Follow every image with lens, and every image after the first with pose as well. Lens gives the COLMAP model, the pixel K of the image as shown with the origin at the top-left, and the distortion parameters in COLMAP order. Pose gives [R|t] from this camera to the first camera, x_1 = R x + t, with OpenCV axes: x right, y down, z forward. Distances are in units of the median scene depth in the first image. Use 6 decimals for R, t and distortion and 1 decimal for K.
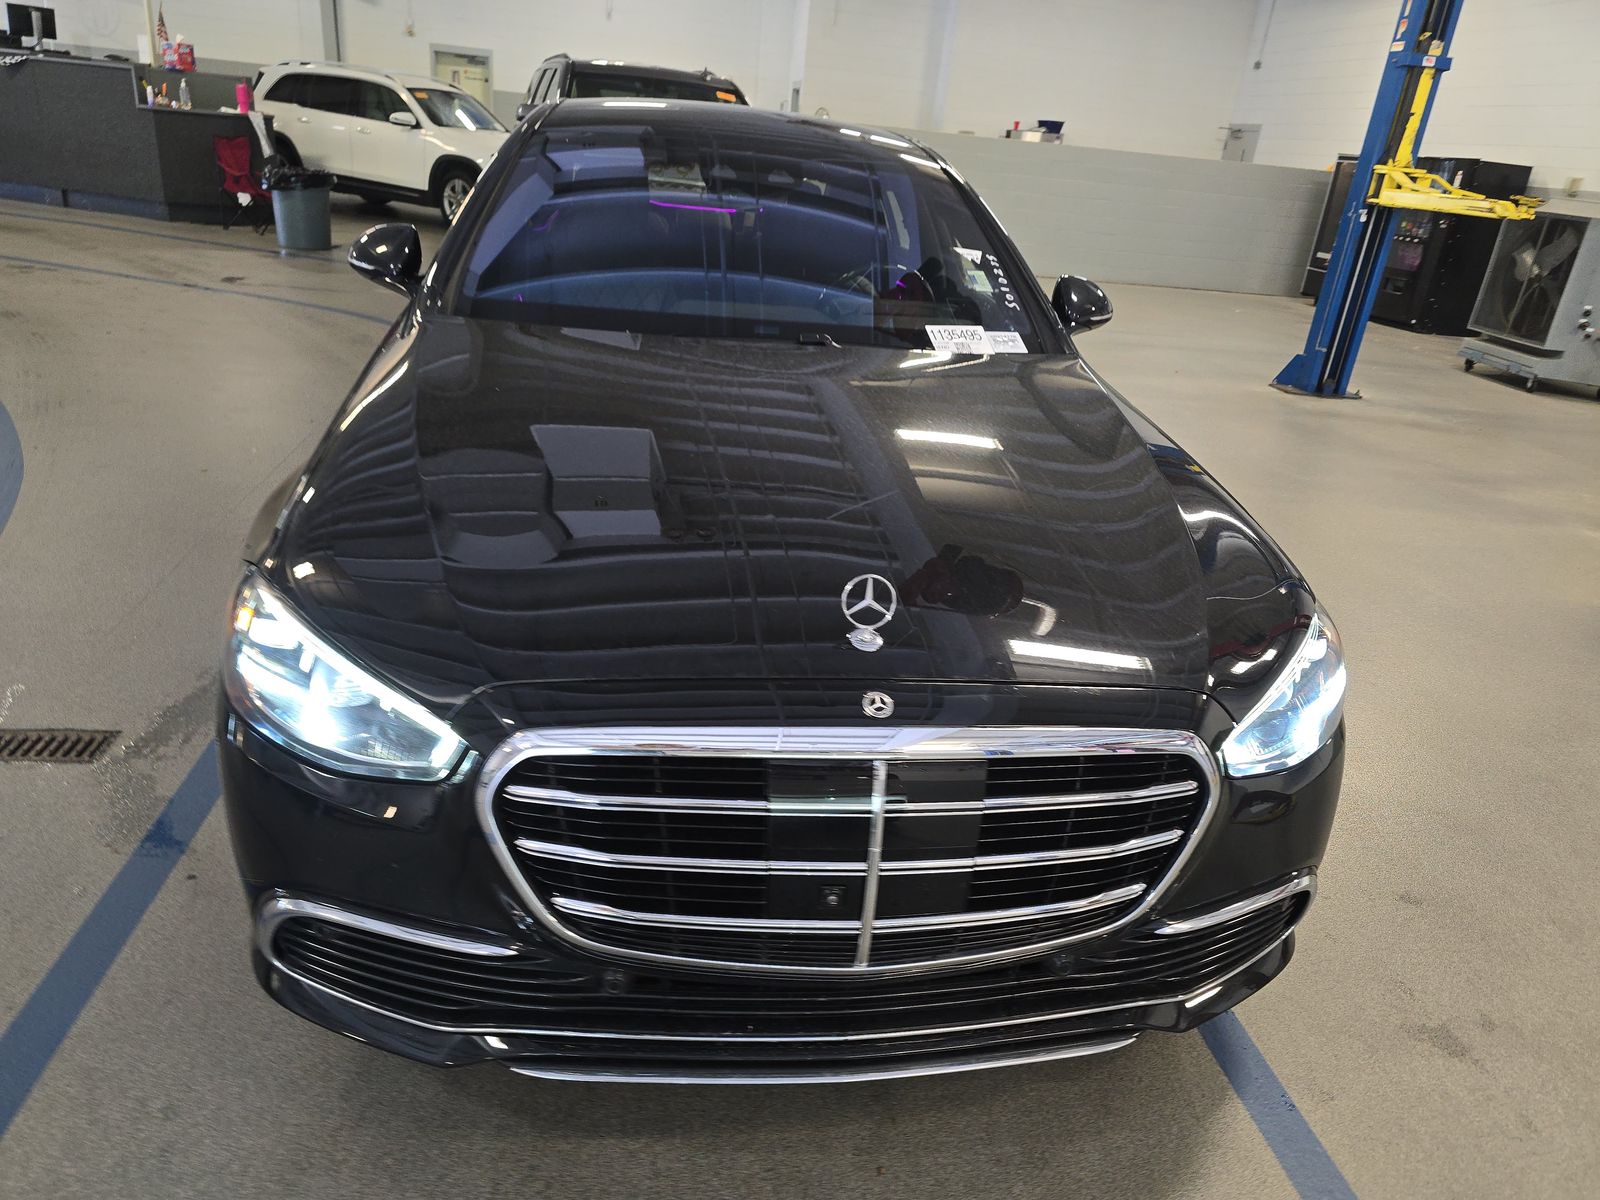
lens RADIAL K [[1078.2, 0, 799.4], [0, 1078.2, 600.1], [0, 0, 1]] dist [0.032516, -0.018772]
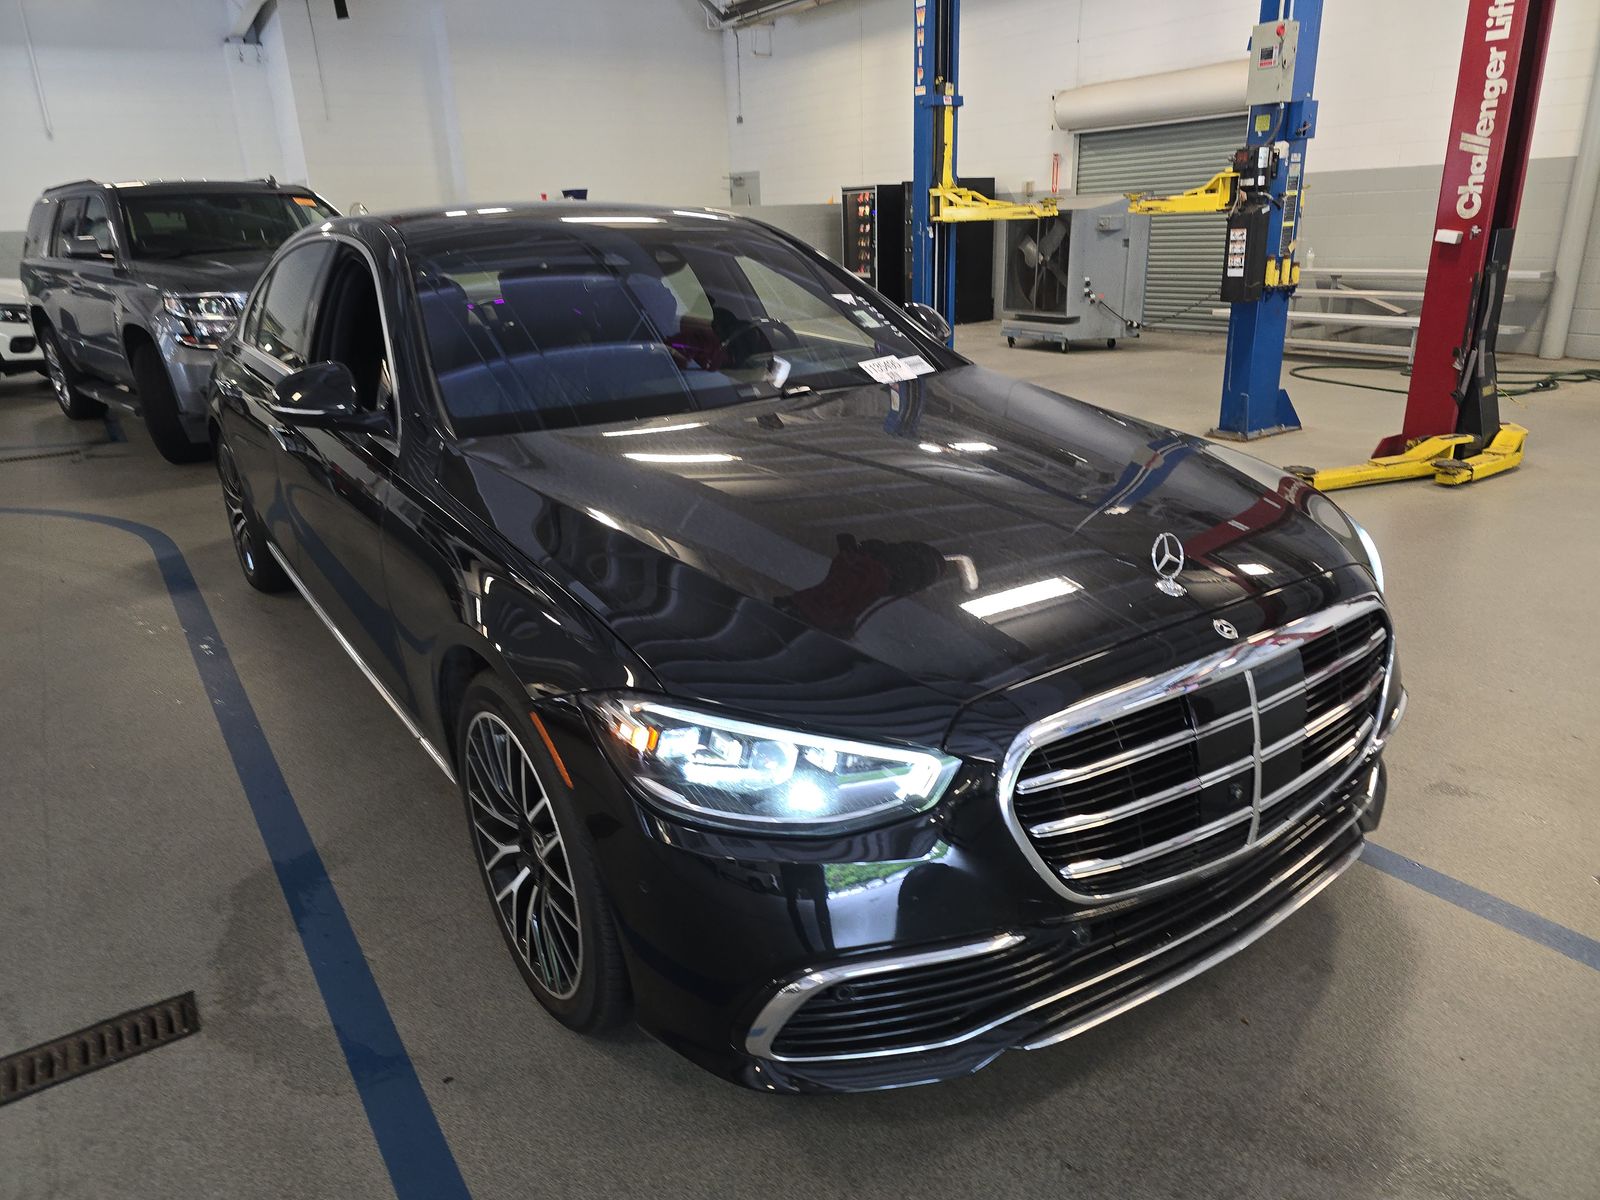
lens RADIAL K [[1078.2, 0, 800.6], [0, 1078.2, 601.0], [0, 0, 1]] dist [0.032516, -0.018772]
pose [[0.893081, -0.264800, 0.363713, -0.140868], [0.283911, 0.958850, 0.000956, -0.012667], [-0.349000, 0.102408, 0.931511, 0.002380]]
